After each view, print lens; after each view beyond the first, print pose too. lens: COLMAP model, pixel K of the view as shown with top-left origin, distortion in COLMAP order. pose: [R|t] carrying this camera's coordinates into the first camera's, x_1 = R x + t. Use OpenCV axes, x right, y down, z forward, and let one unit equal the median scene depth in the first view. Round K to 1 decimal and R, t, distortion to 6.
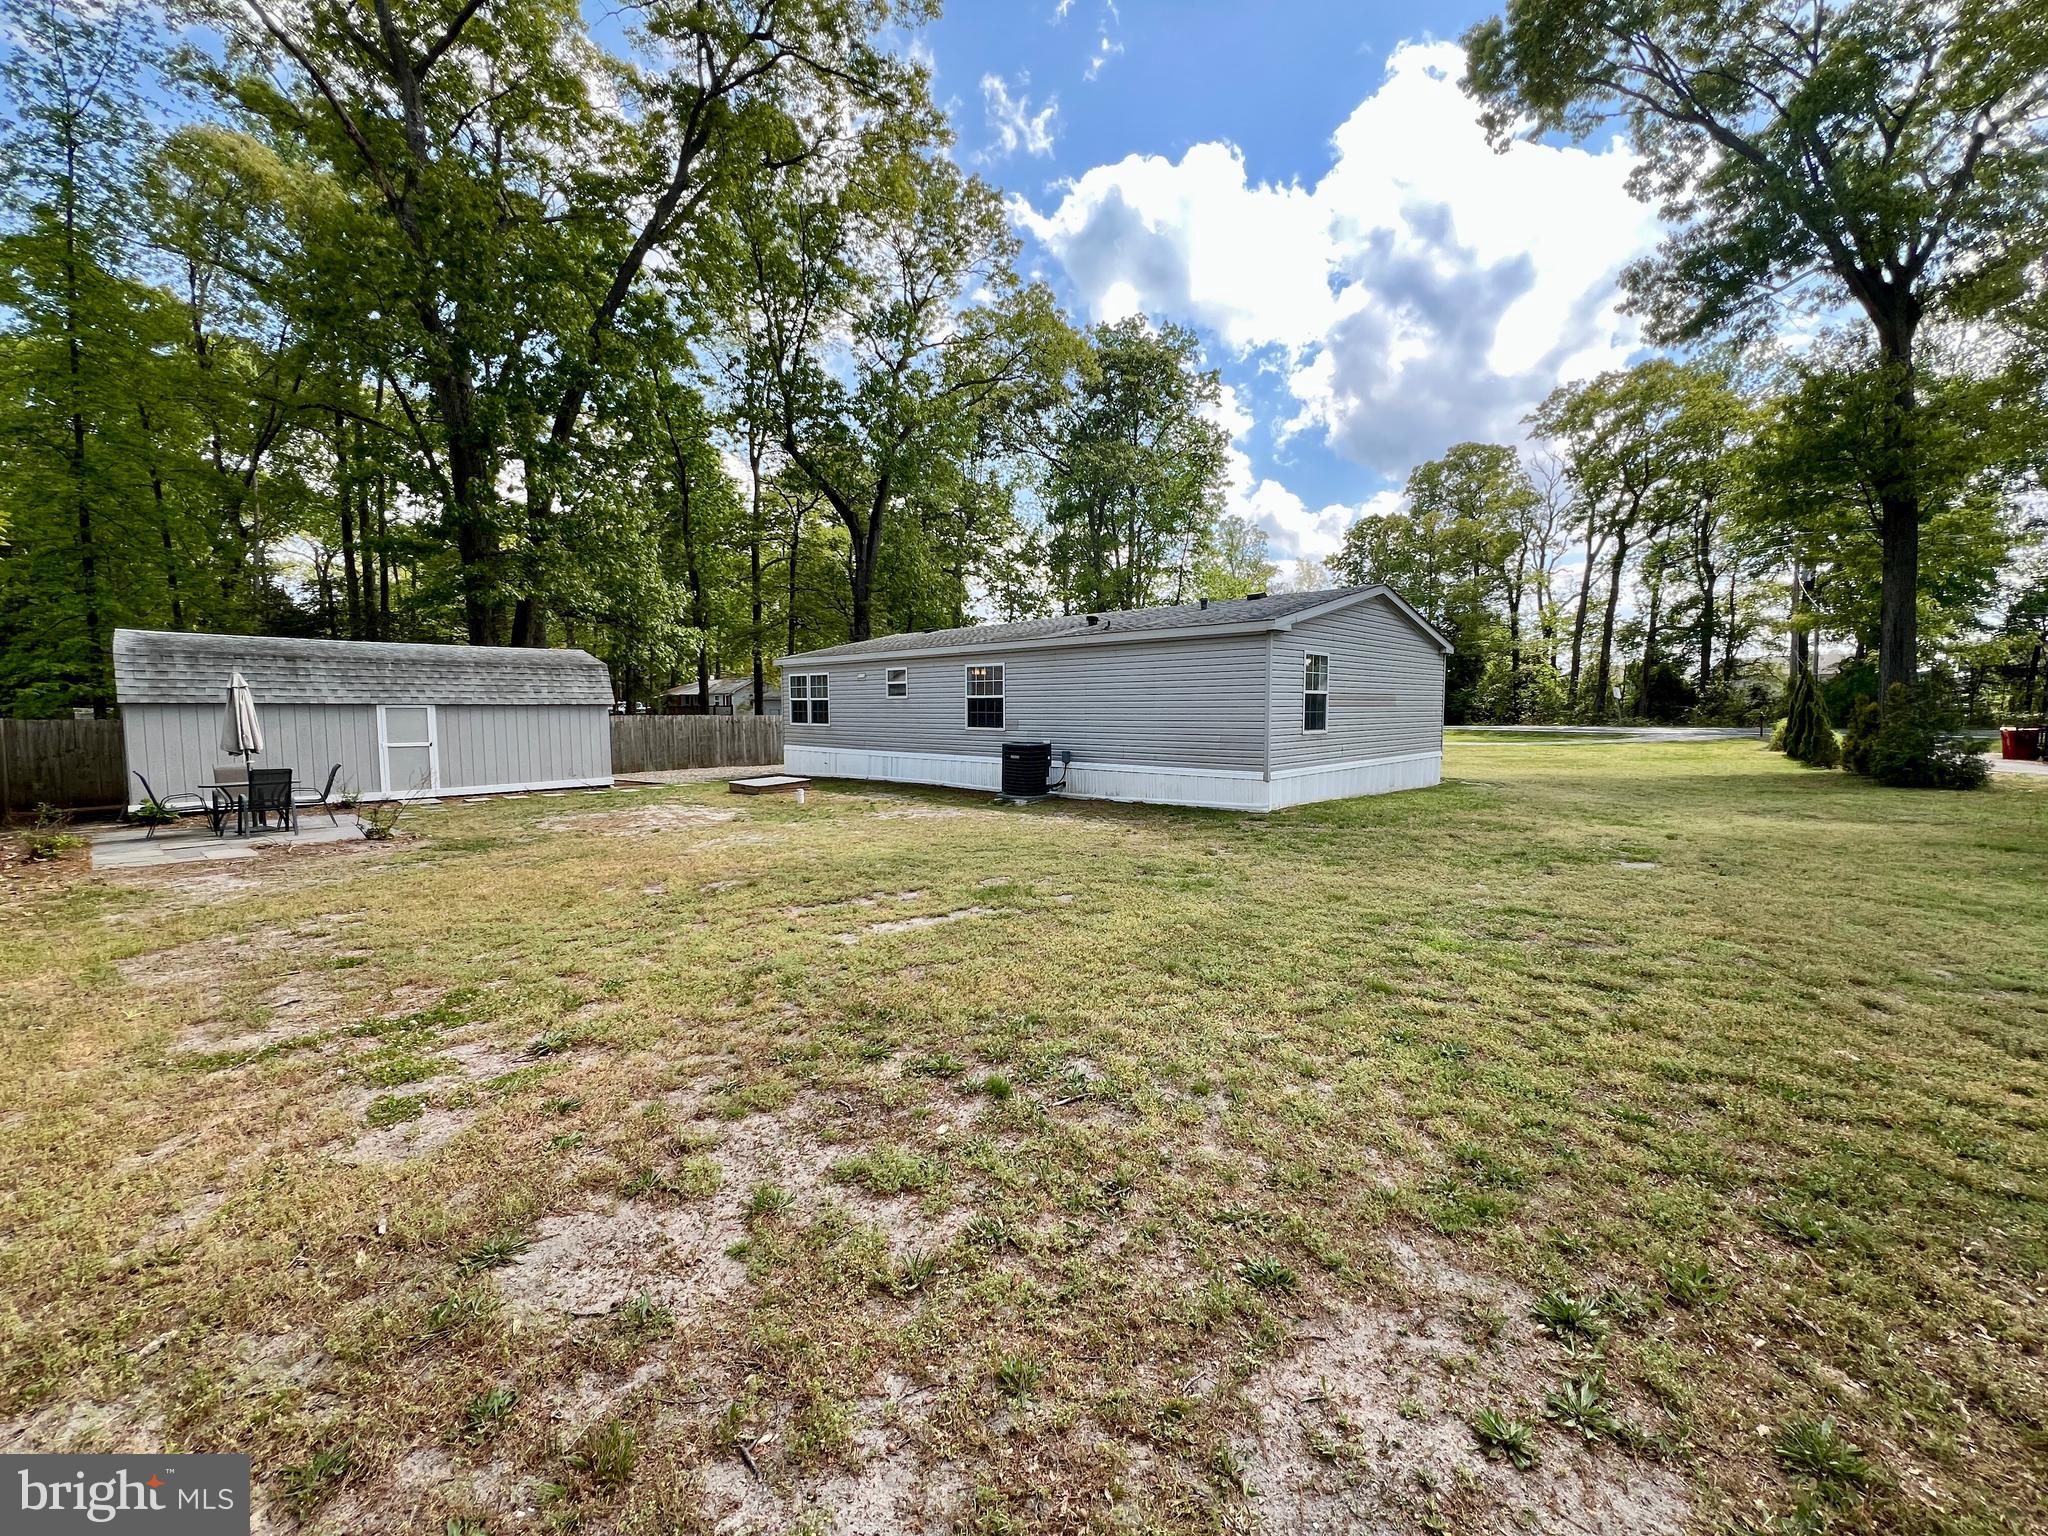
lens RADIAL K [[817.8, 0, 1025.4], [0, 817.8, 767.7], [0, 0, 1]] dist [0.000732, -0.000428]
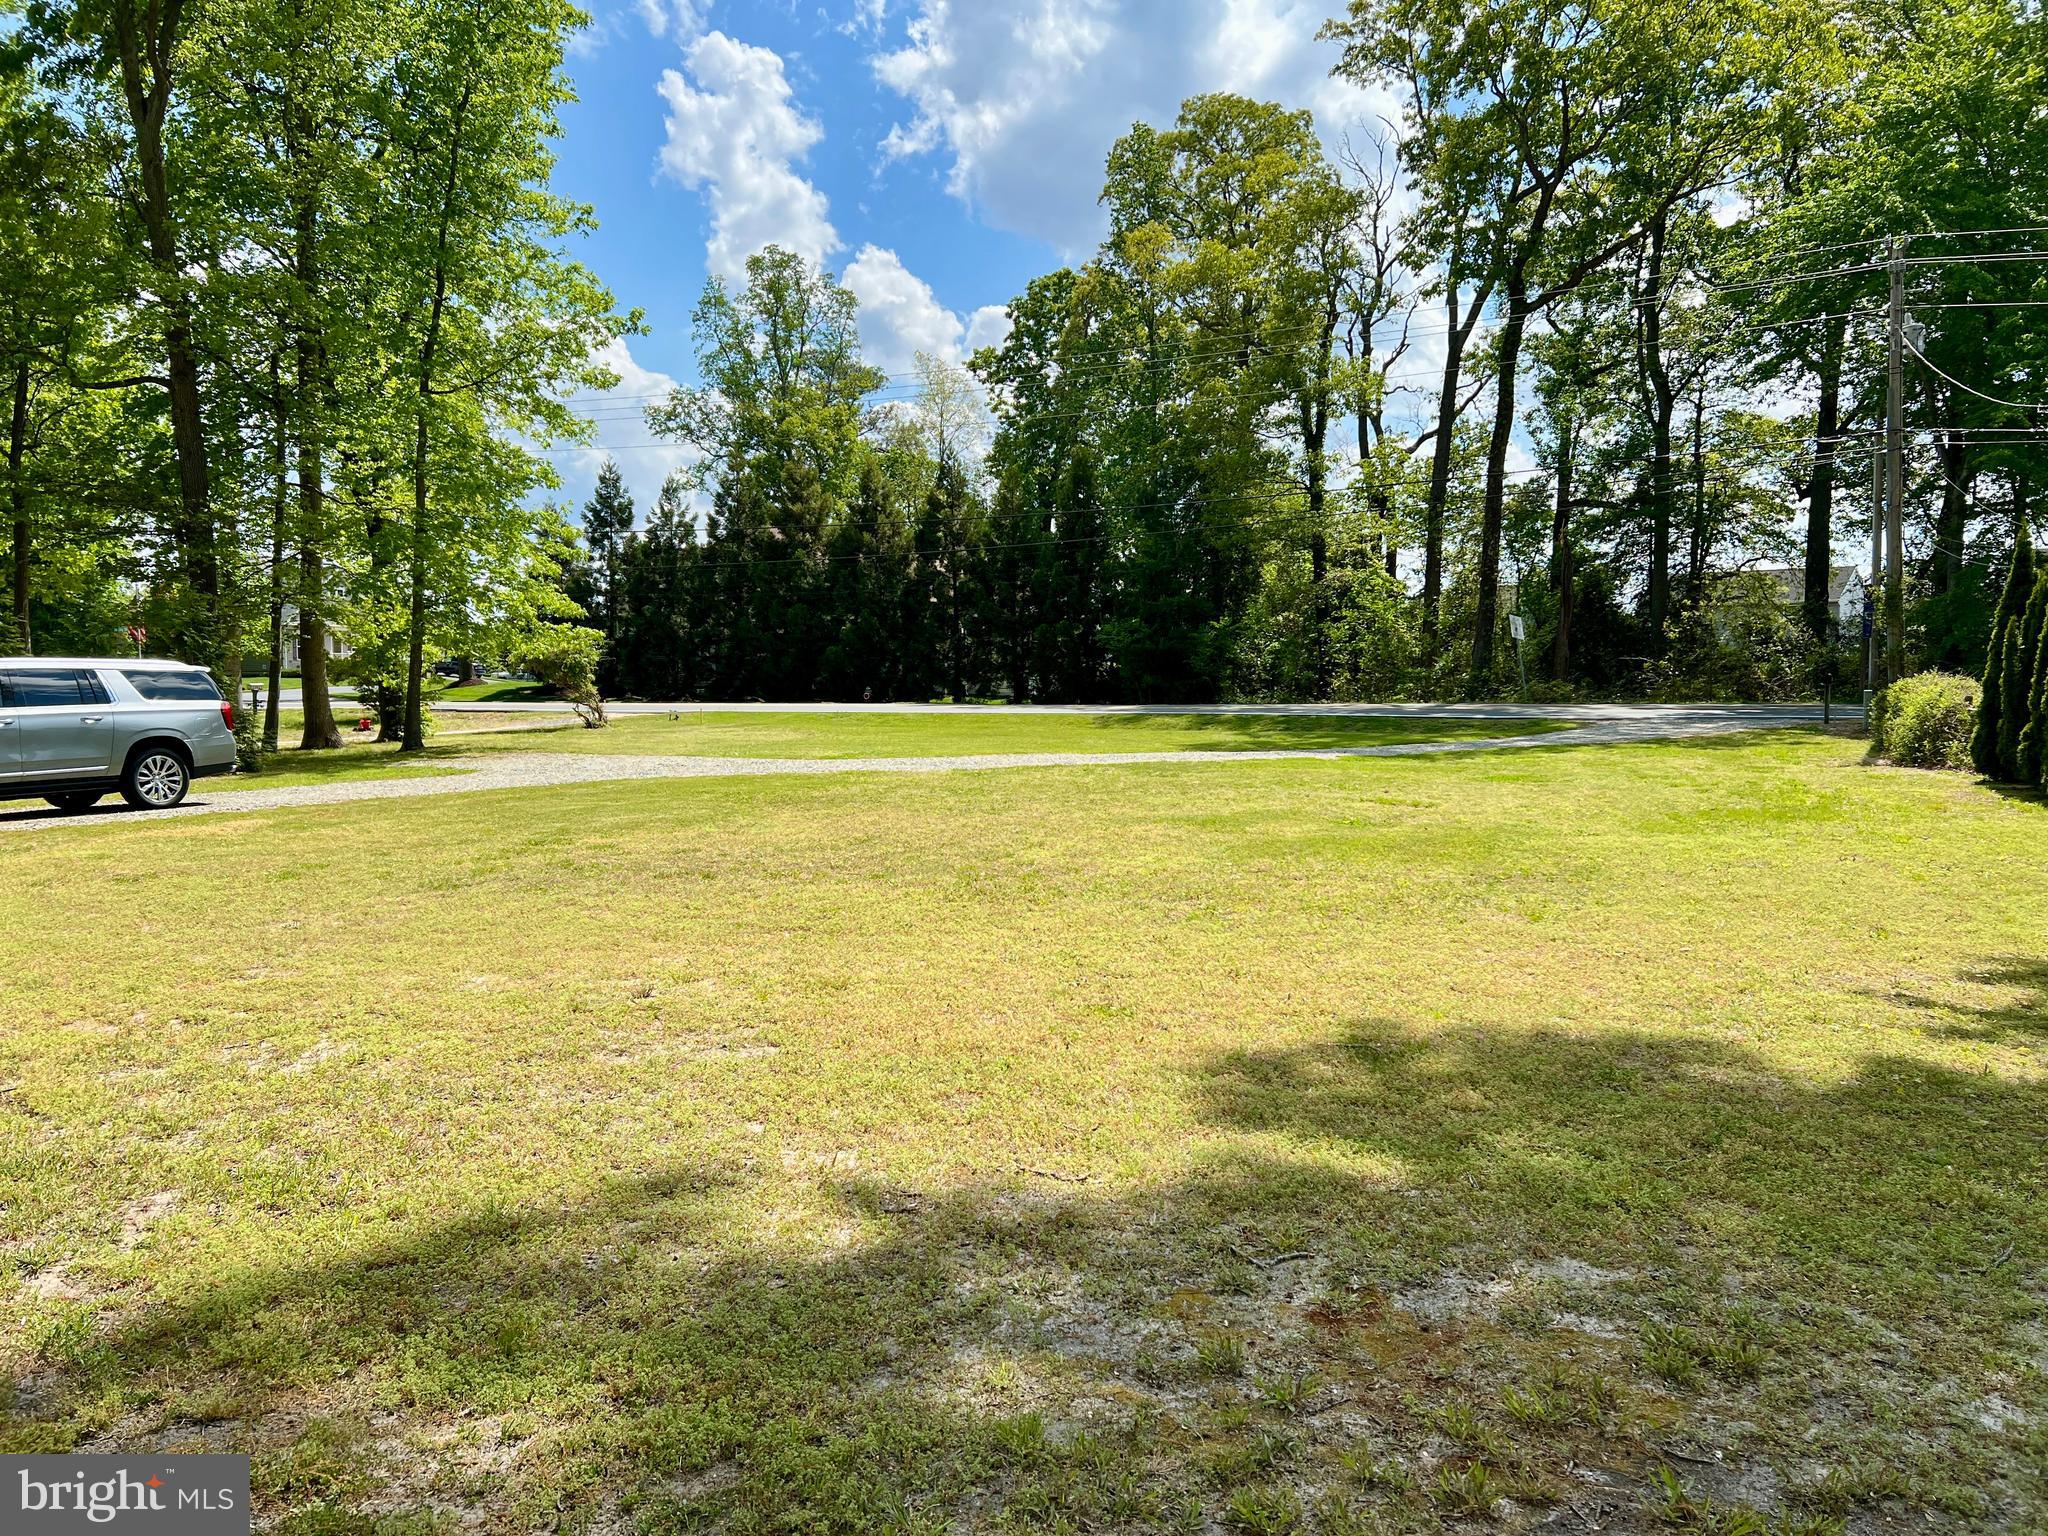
lens RADIAL K [[1546.9, 0, 1024.0], [0, 1546.9, 768.0], [0, 0, 1]] dist [0.053616, -0.053185]
pose [[0.942348, -0.022606, 0.333869, 0.151506], [0.026260, 0.999634, -0.006434, -0.013713], [-0.333602, 0.014831, 0.942597, 0.239230]]
